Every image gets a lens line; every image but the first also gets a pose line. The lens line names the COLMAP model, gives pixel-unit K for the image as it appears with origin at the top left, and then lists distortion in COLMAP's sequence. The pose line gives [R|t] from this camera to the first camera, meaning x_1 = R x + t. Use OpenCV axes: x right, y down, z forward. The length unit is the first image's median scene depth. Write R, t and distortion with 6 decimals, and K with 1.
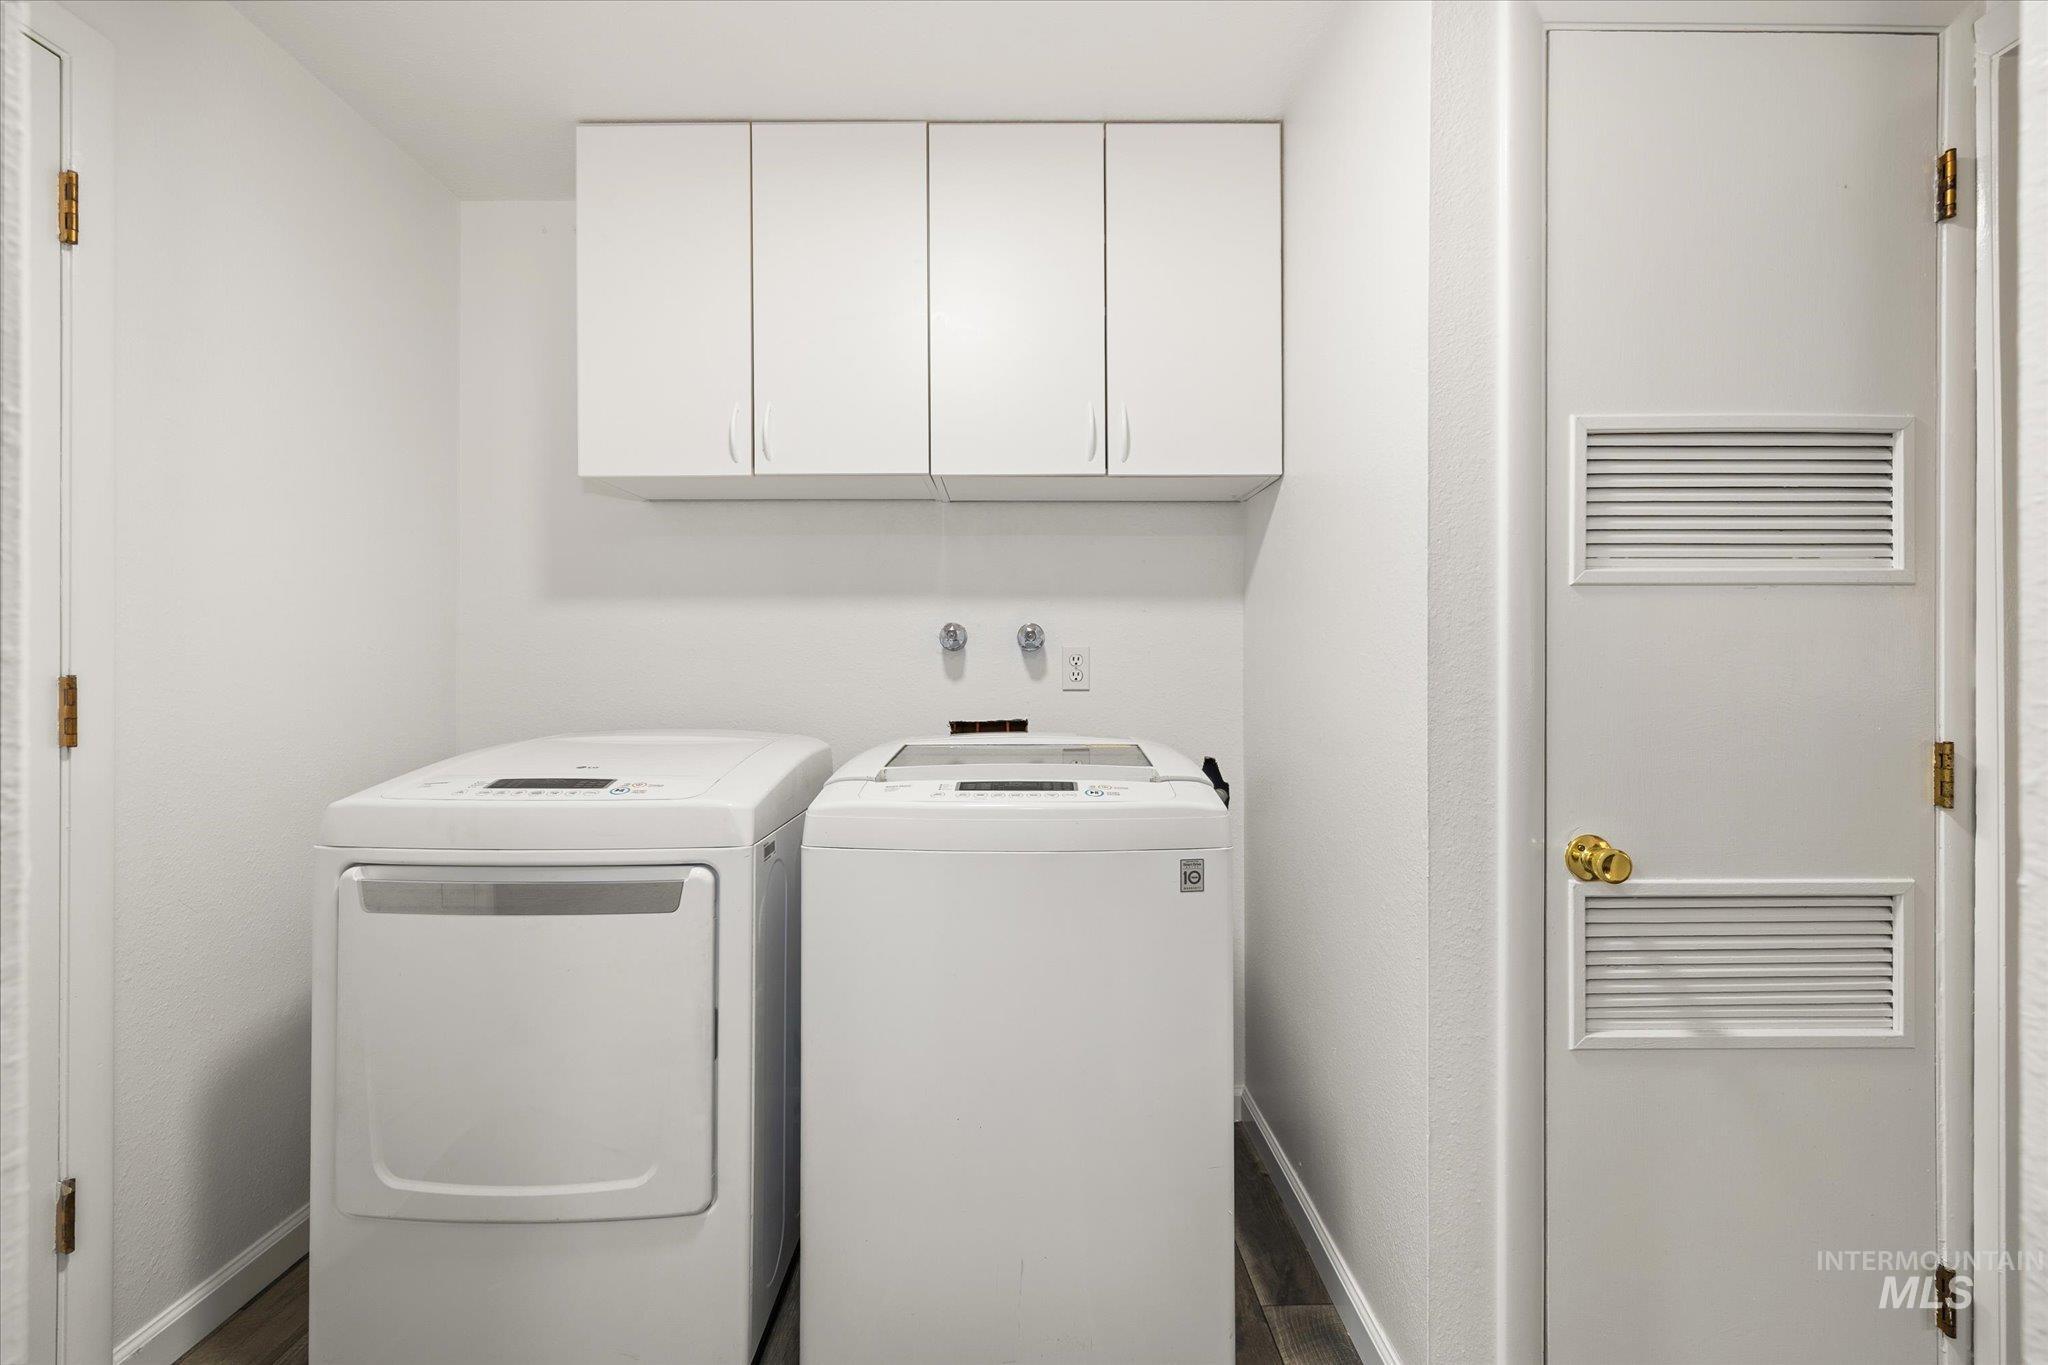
lens RADIAL K [[817.8, 0, 1012.2], [0, 817.8, 678.7], [0, 0, 1]] dist [0.001268, 0.000168]
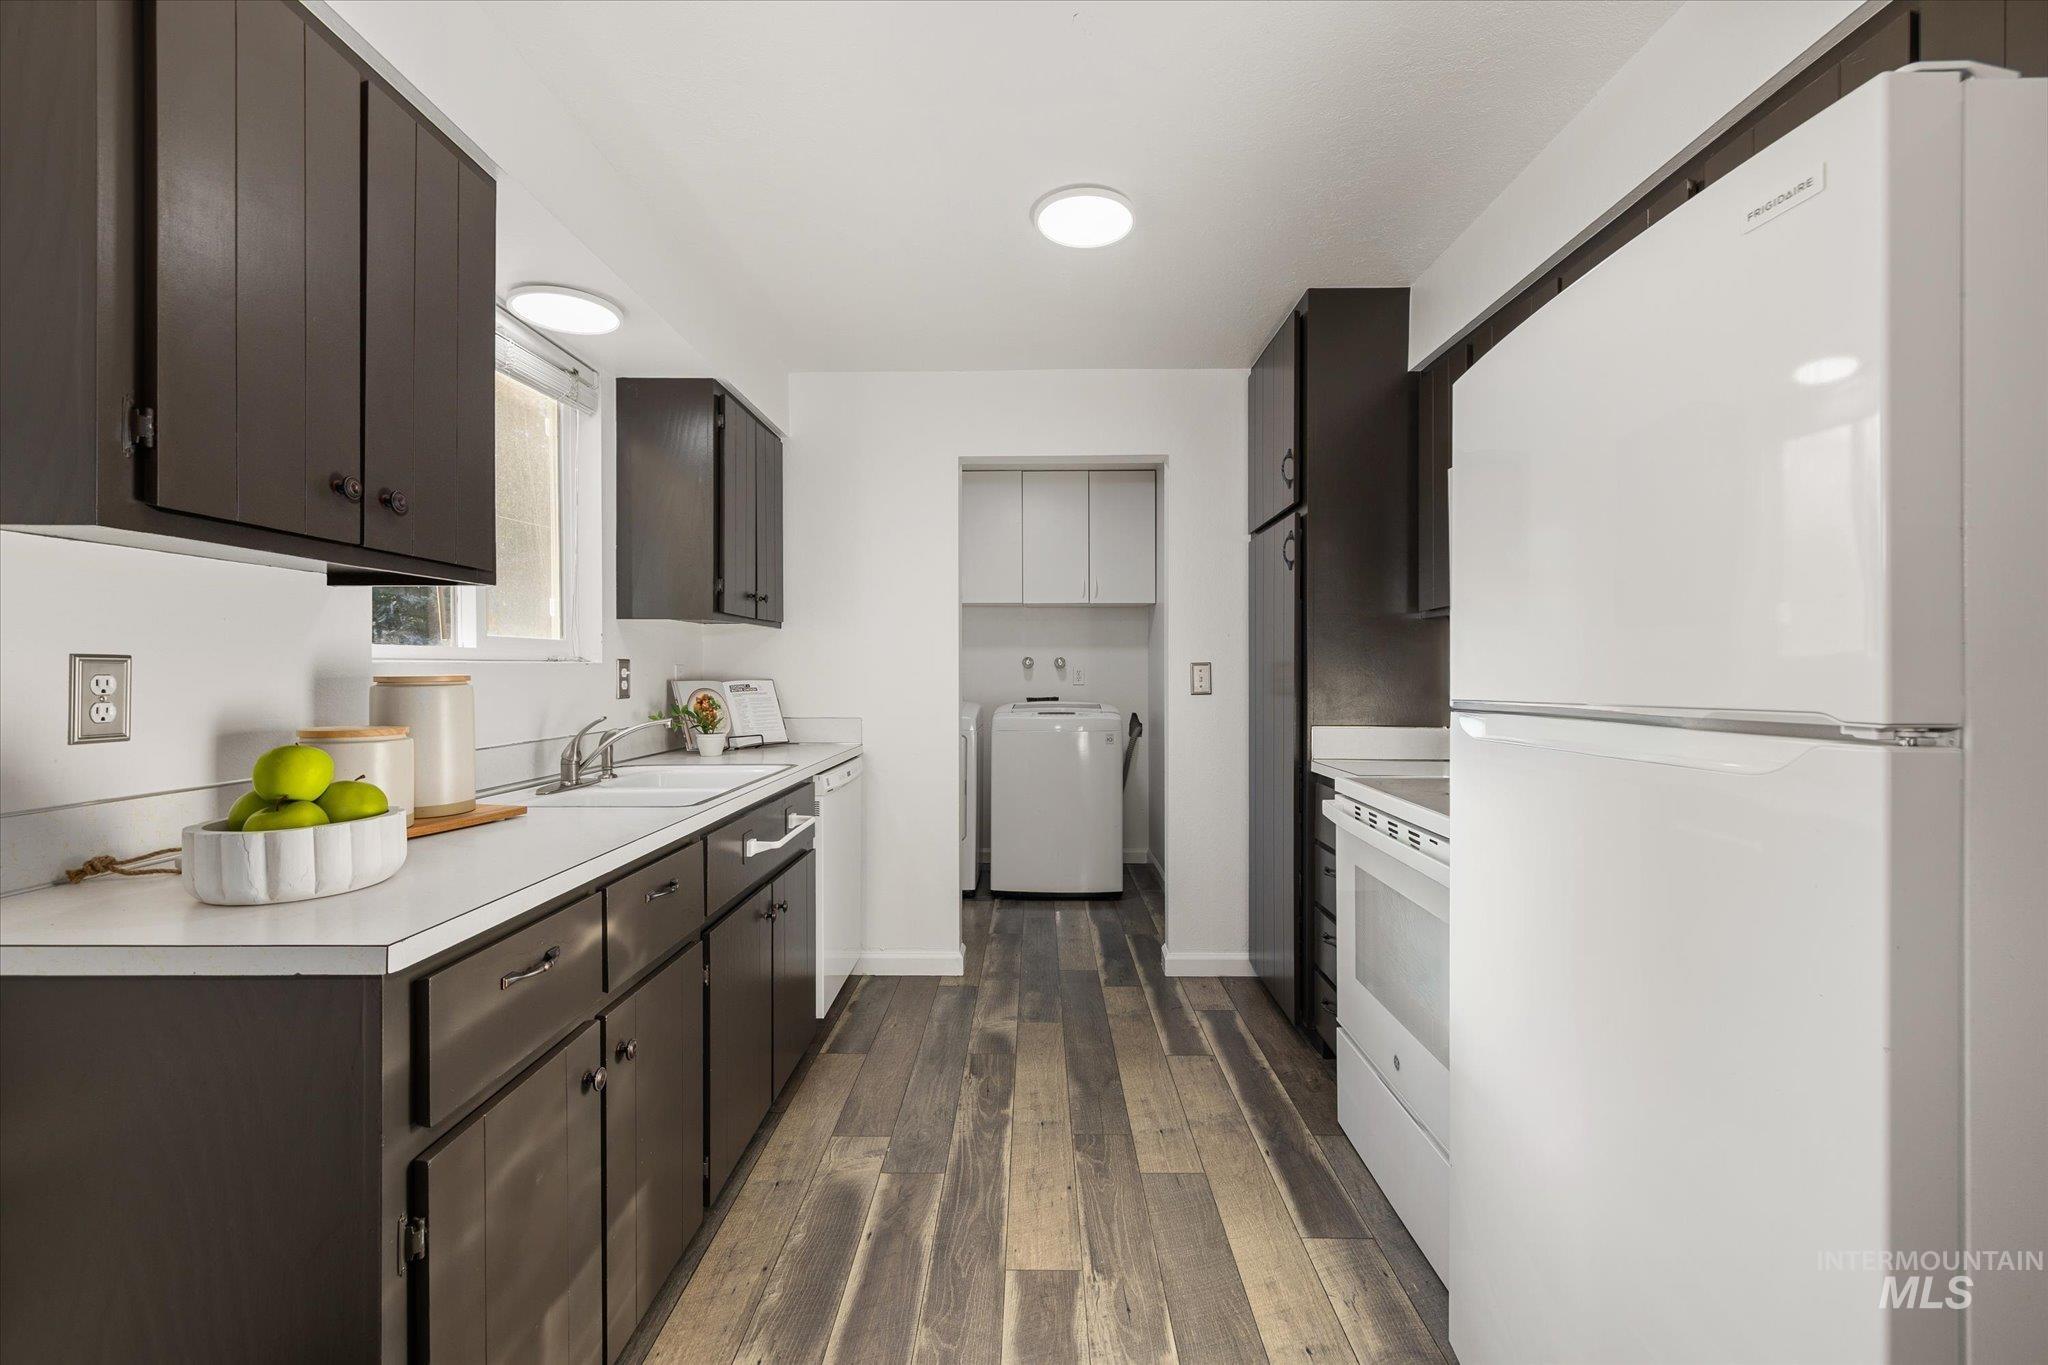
lens RADIAL K [[875.6, 0, 1046.7], [0, 875.6, 670.5], [0, 0, 1]] dist [0.005259, 0.000892]
pose [[0.999958, 0.003087, 0.008653, -0.044921], [-0.003014, 0.999960, -0.008438, -0.005477], [-0.008679, 0.008412, 0.999927, -1.827211]]
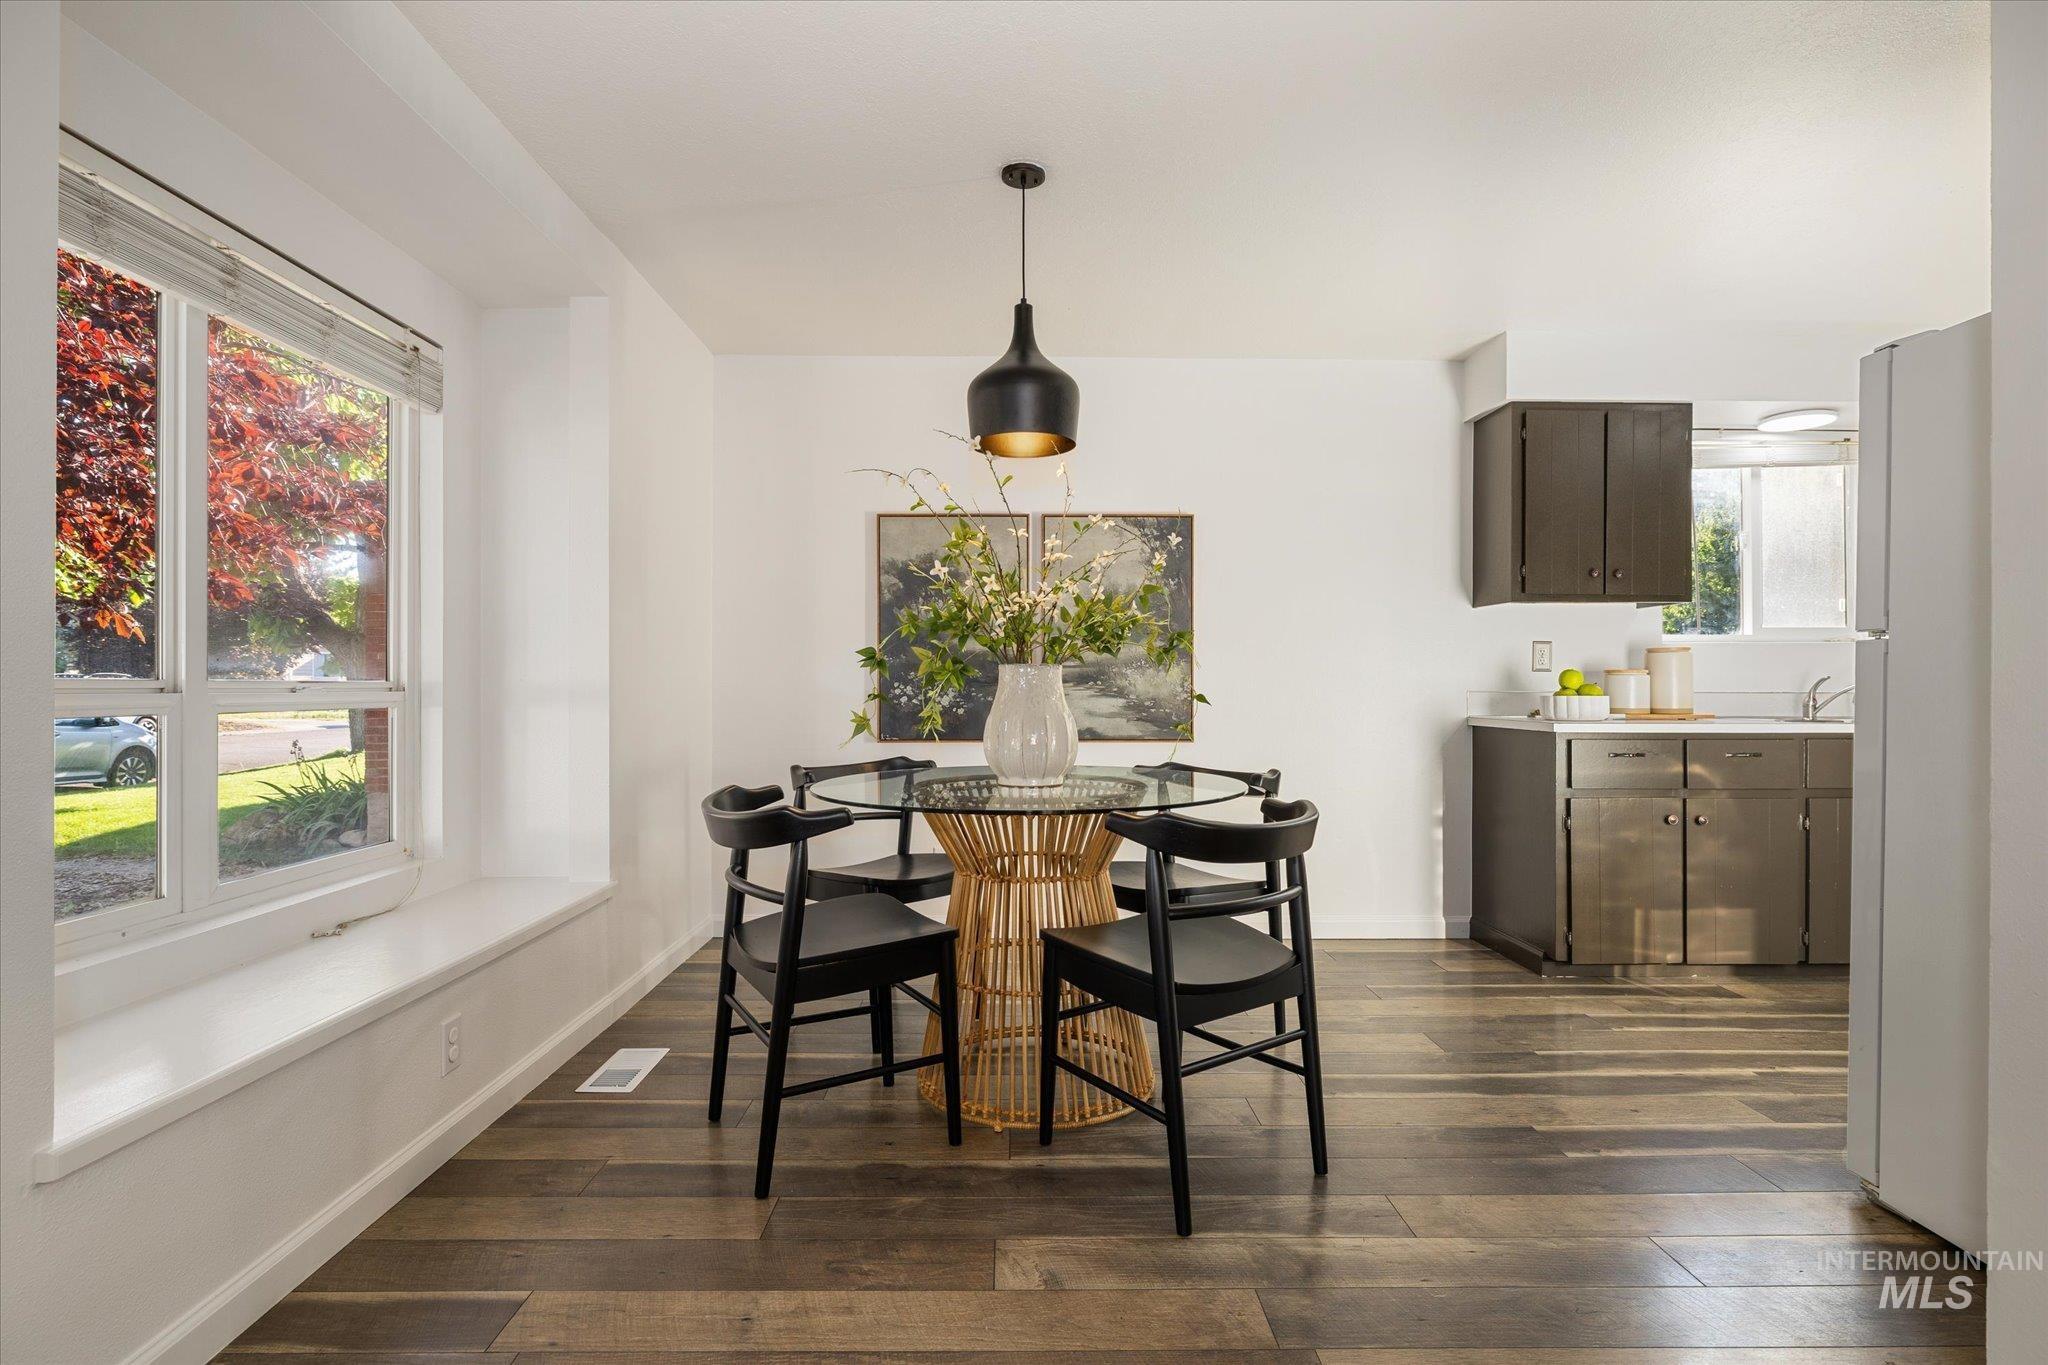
lens RADIAL K [[1009.4, 0, 1029.9], [0, 1009.4, 683.6], [0, 0, 1]] dist [0.009447, 0.001550]
pose [[0.028054, -0.000551, -0.999606, 1.483598], [-0.012064, 0.999927, -0.000890, 0.090635], [0.999534, 0.012084, 0.028045, -2.362469]]
